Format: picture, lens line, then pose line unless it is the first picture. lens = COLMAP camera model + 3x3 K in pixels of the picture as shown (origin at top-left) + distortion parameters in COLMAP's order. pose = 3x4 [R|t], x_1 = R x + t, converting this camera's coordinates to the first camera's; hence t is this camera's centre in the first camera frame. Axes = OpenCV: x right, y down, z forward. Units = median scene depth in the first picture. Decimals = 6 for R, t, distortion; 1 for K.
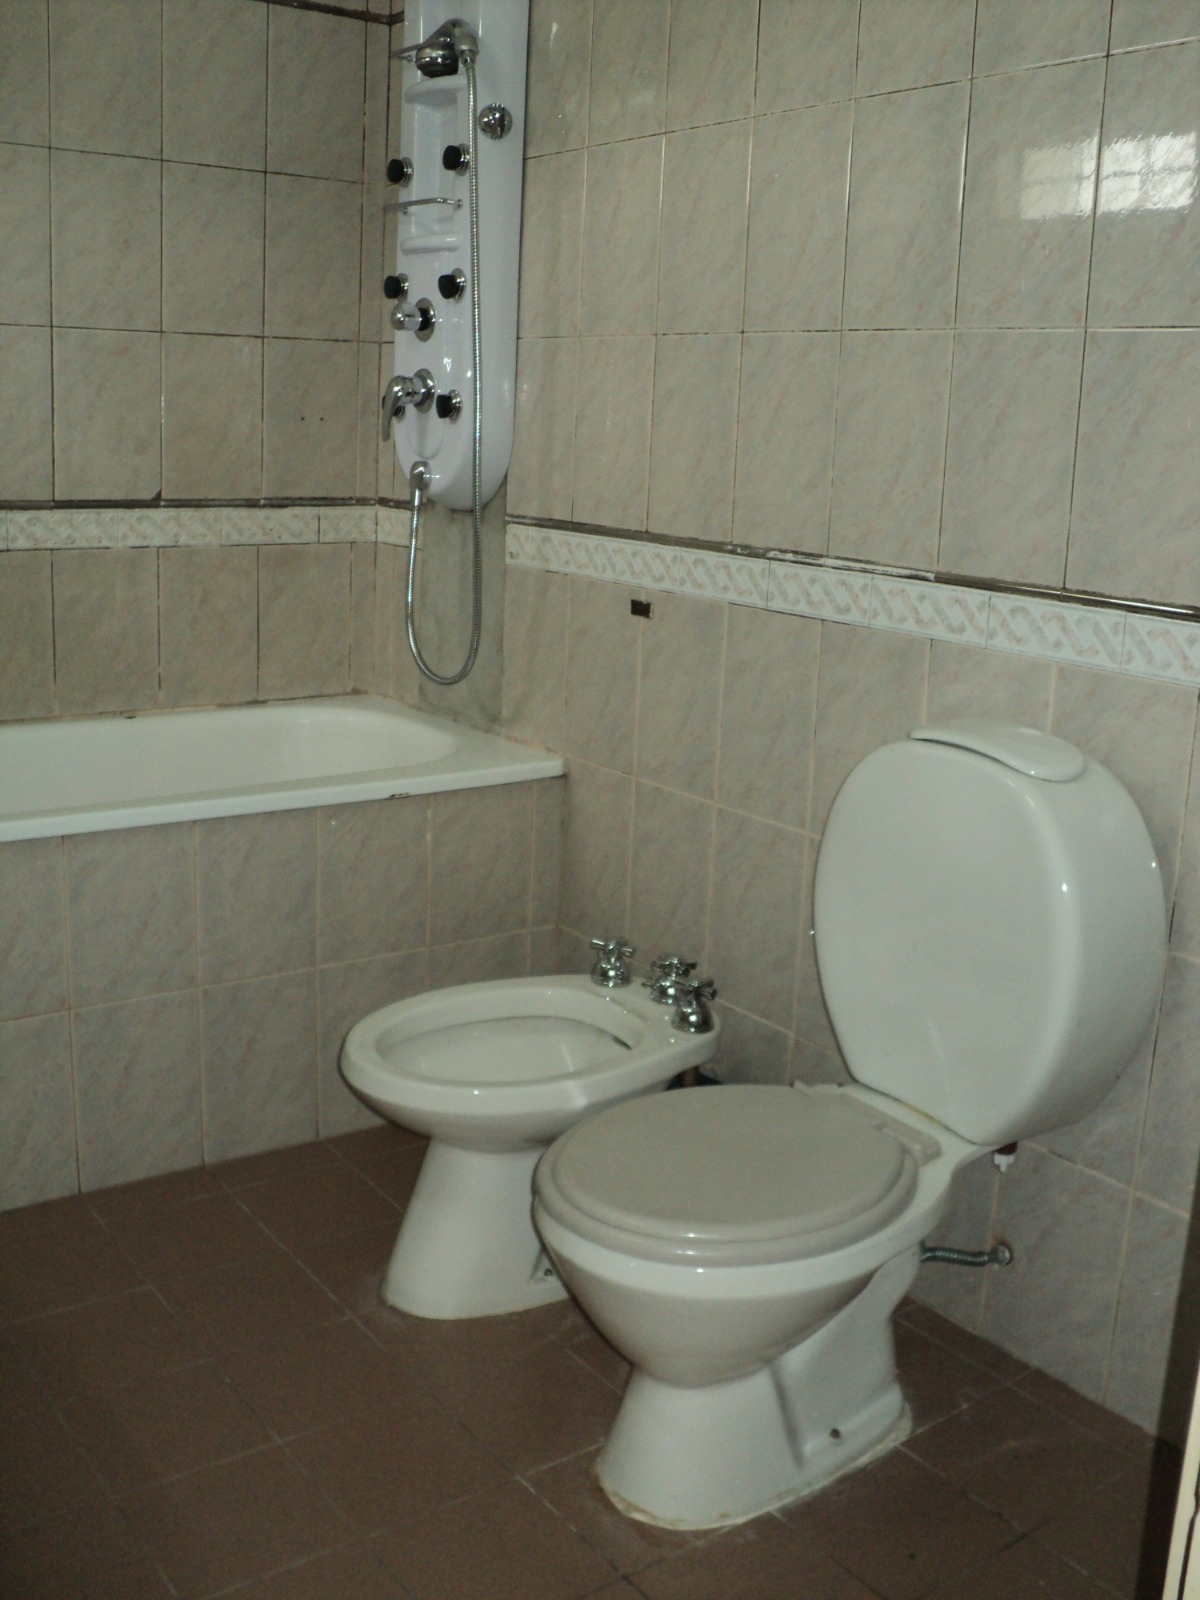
lens RADIAL K [[1610.1, 0, 600.0], [0, 1610.1, 800.0], [0, 0, 1]] dist [-0.206818, 0.208358]
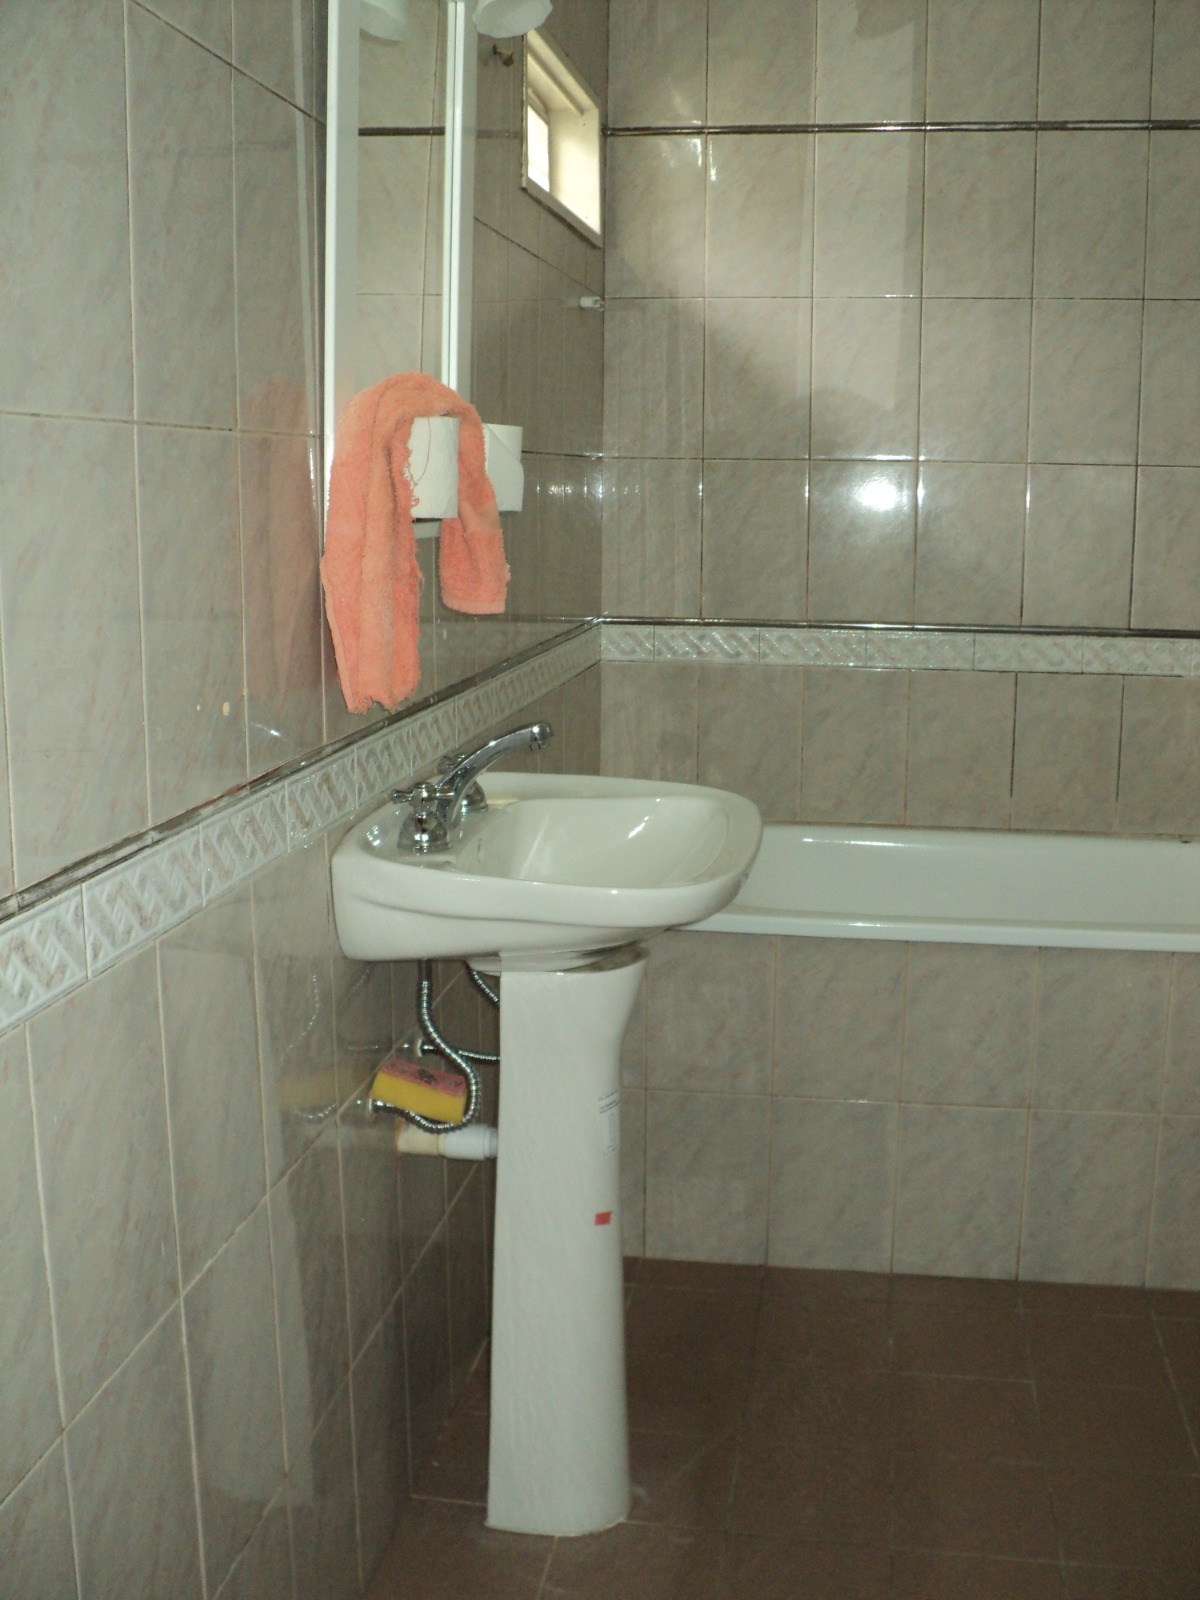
lens RADIAL K [[1610.1, 0, 600.0], [0, 1610.1, 800.0], [0, 0, 1]] dist [-0.206818, 0.208358]
pose [[0.696889, 0.092902, -0.711136, 0.166658], [-0.134268, 0.990943, -0.002122, -0.027063], [0.704498, 0.096961, 0.703051, 0.016120]]
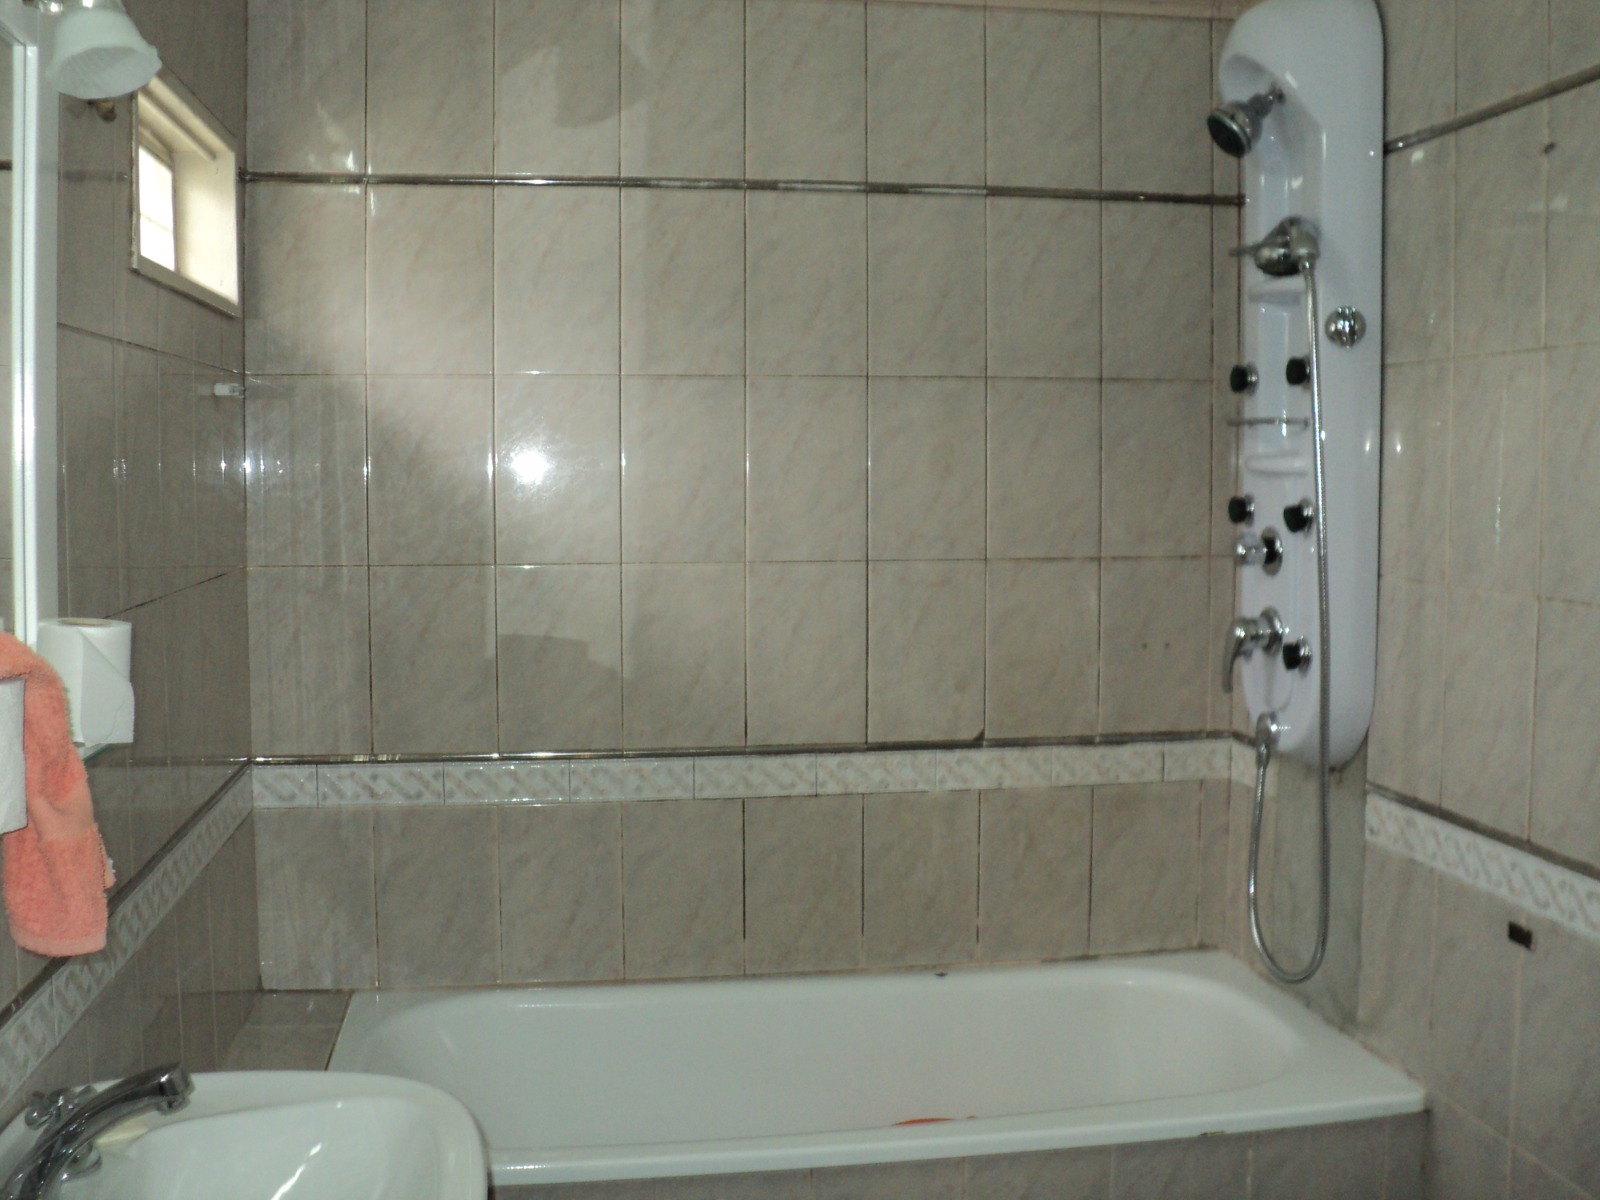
lens RADIAL K [[1610.1, 0, 776.7], [0, 1610.1, 600.4], [0, 0, 1]] dist [-0.206818, 0.208358]
pose [[0.885312, -0.006473, -0.464953, 0.050744], [-0.065659, 0.988145, -0.138777, -0.138899], [0.460339, 0.153389, 0.874391, 0.122475]]
